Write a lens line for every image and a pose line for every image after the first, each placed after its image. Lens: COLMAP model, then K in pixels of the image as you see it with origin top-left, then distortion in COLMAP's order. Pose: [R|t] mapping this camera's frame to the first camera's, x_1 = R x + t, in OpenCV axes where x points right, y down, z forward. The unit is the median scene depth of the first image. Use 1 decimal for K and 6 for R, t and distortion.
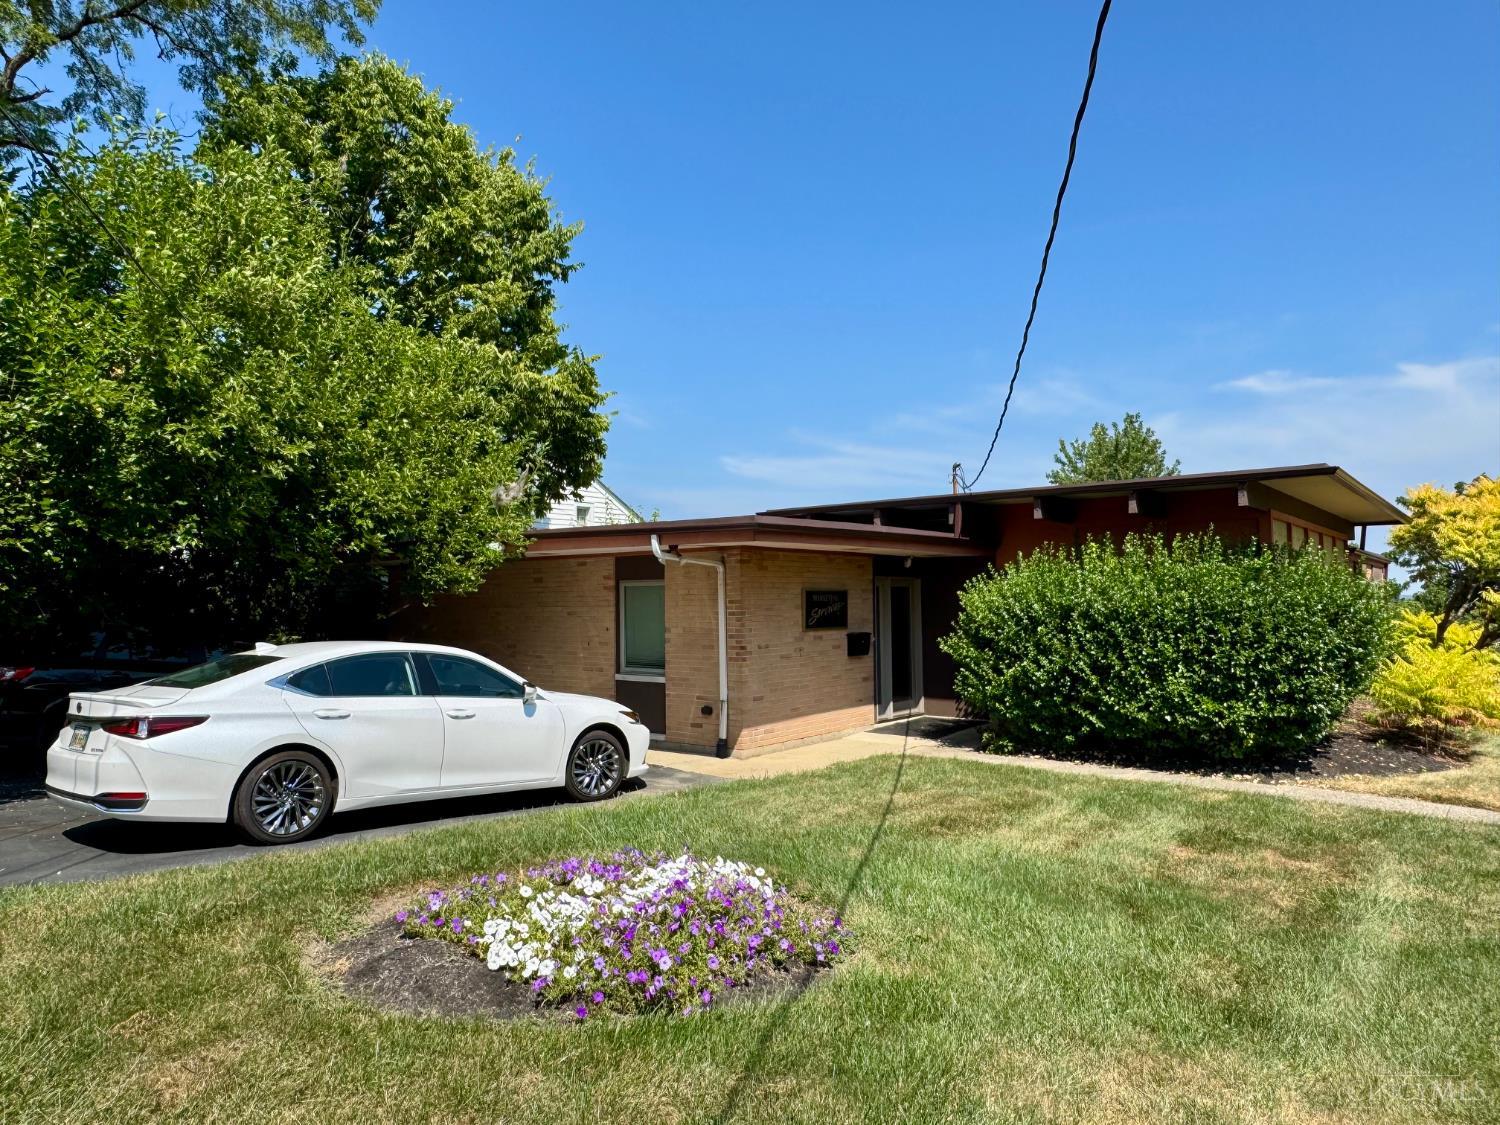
lens RADIAL K [[960.5, 0, 750.0], [0, 960.5, 562.5], [0, 0, 1]] dist [-0.004860, 0.002783]
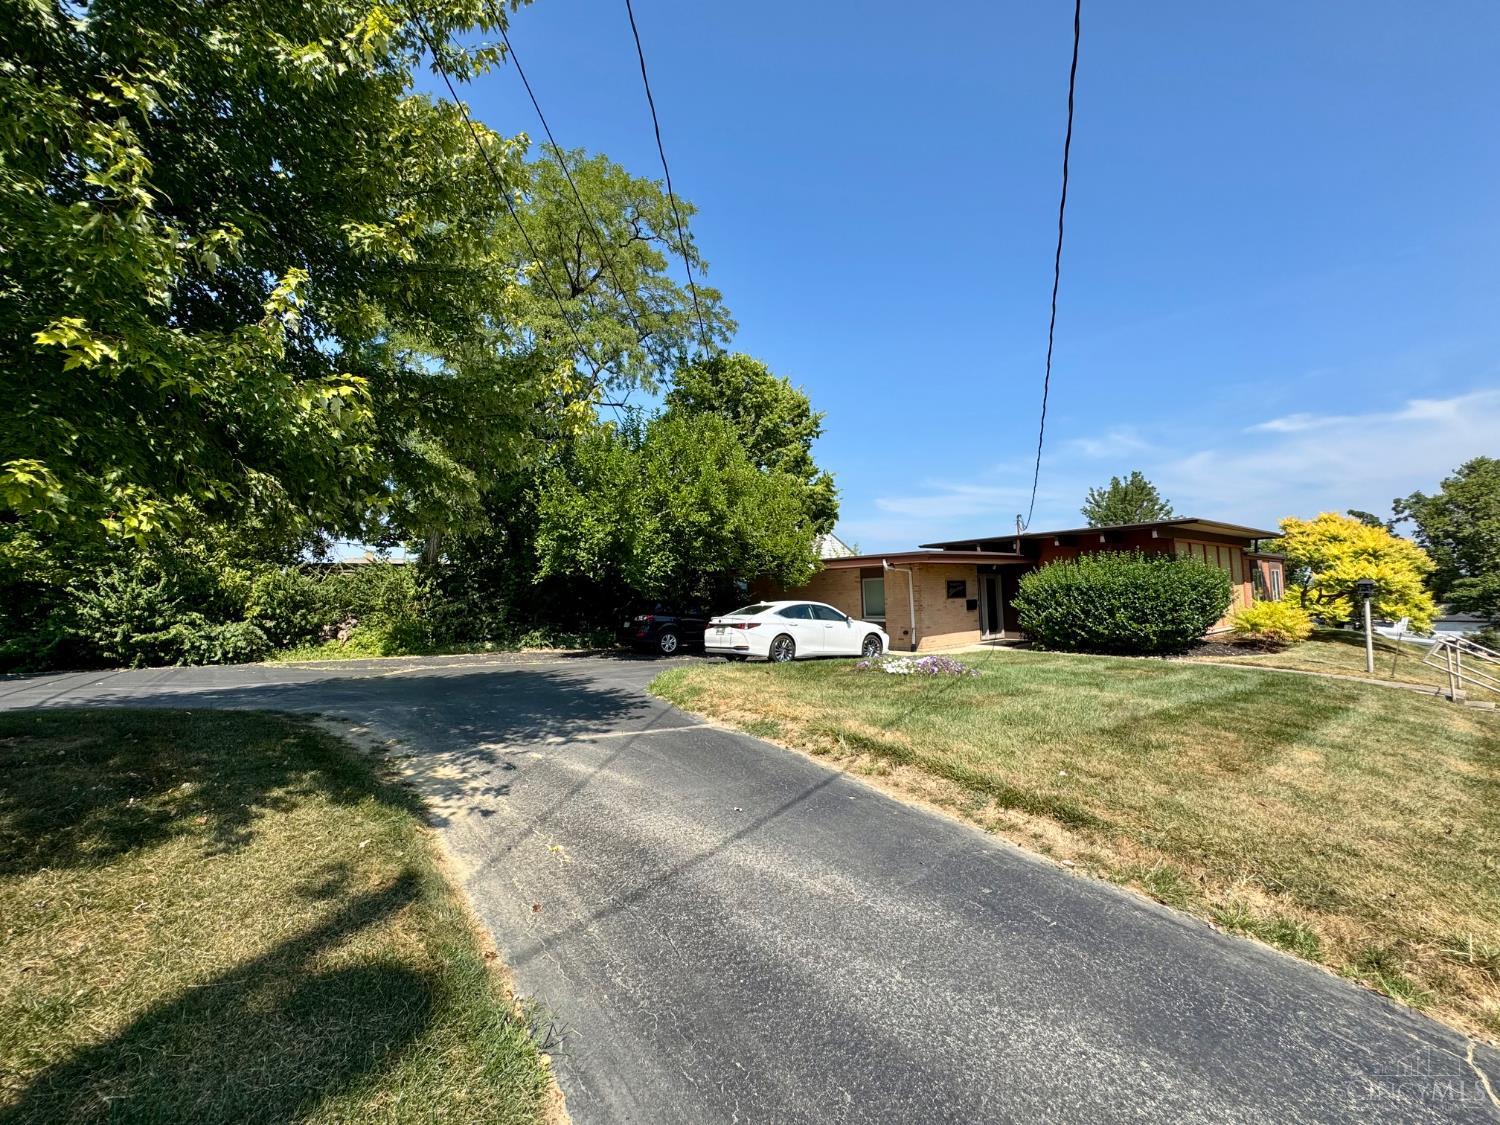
lens RADIAL K [[603.5, 0, 750.0], [0, 603.5, 562.5], [0, 0, 1]] dist [0.001540, 0.000175]
pose [[0.975388, -0.029838, -0.218467, -0.083413], [0.027363, 0.999523, -0.014350, -0.006501], [0.218791, 0.008019, 0.975739, -0.498335]]
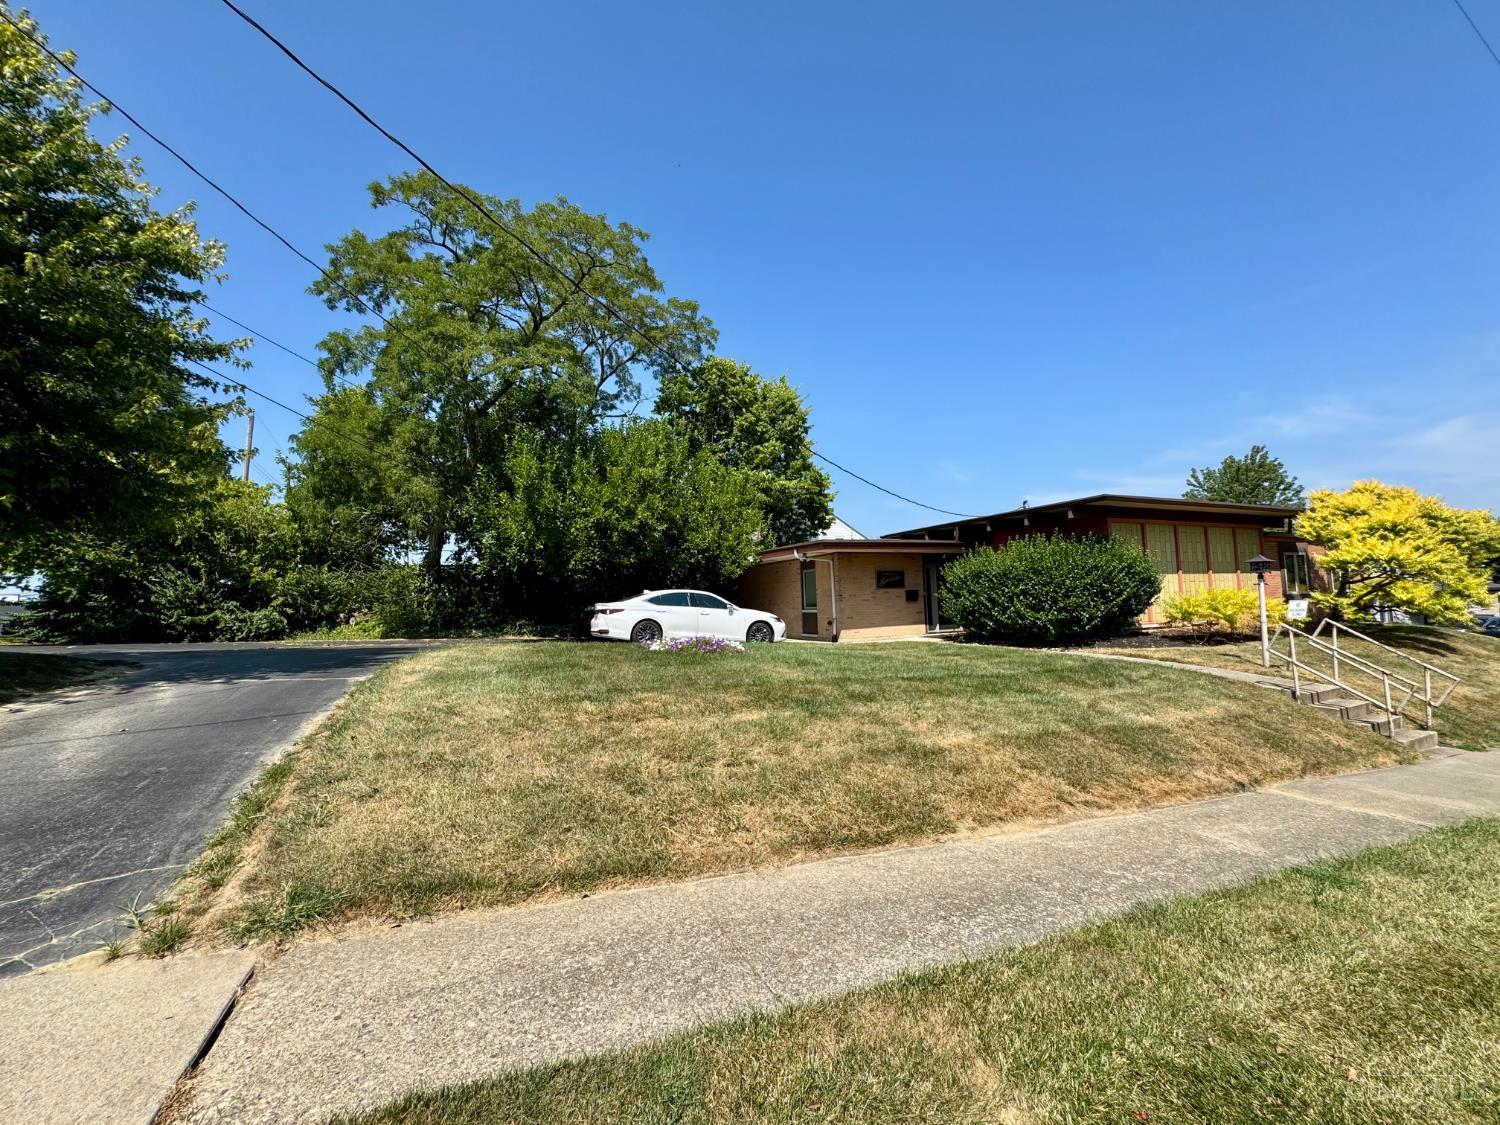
lens RADIAL K [[603.5, 0, 750.0], [0, 603.5, 562.5], [0, 0, 1]] dist [0.001540, 0.000175]
pose [[0.893065, -0.048423, -0.447314, 0.419653], [0.039752, 0.998796, -0.028758, 0.038524], [0.448168, 0.007901, 0.893914, -0.378545]]
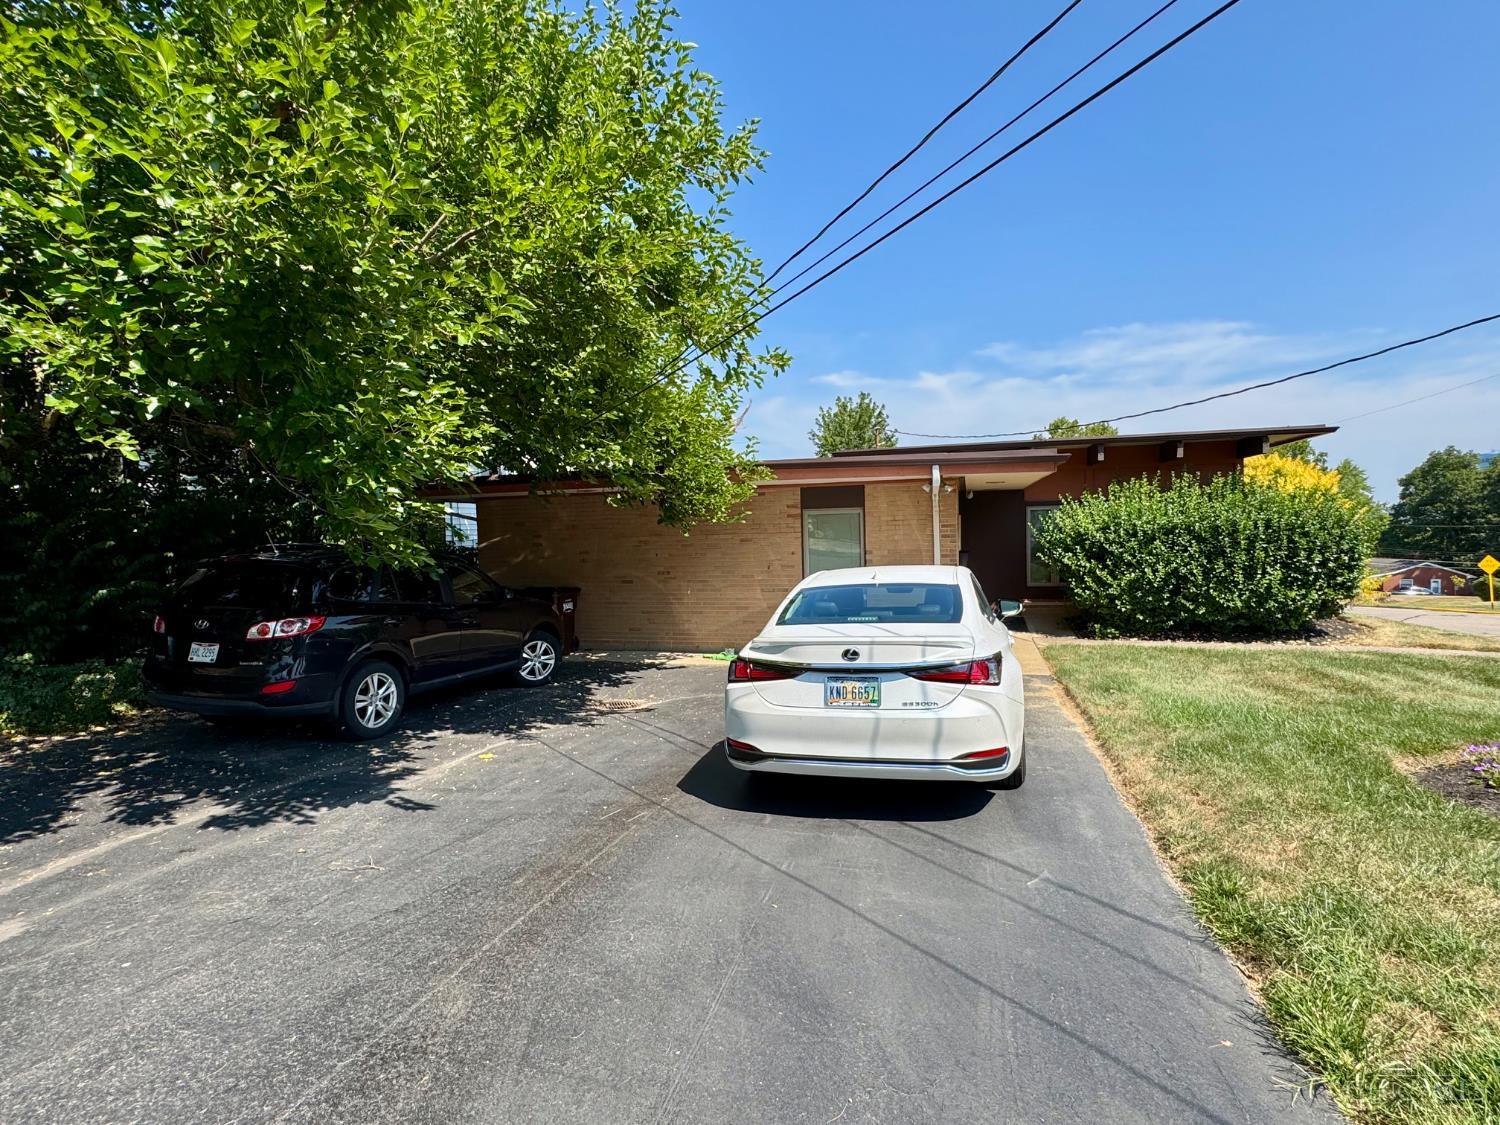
lens RADIAL K [[735.9, 0, 750.0], [0, 735.9, 562.5], [0, 0, 1]] dist [-0.000572, 0.000112]
pose [[0.923047, -0.031303, 0.383410, -0.536653], [0.000820, 0.996841, 0.079414, 0.013467], [-0.384685, -0.072988, 0.920158, 0.249851]]
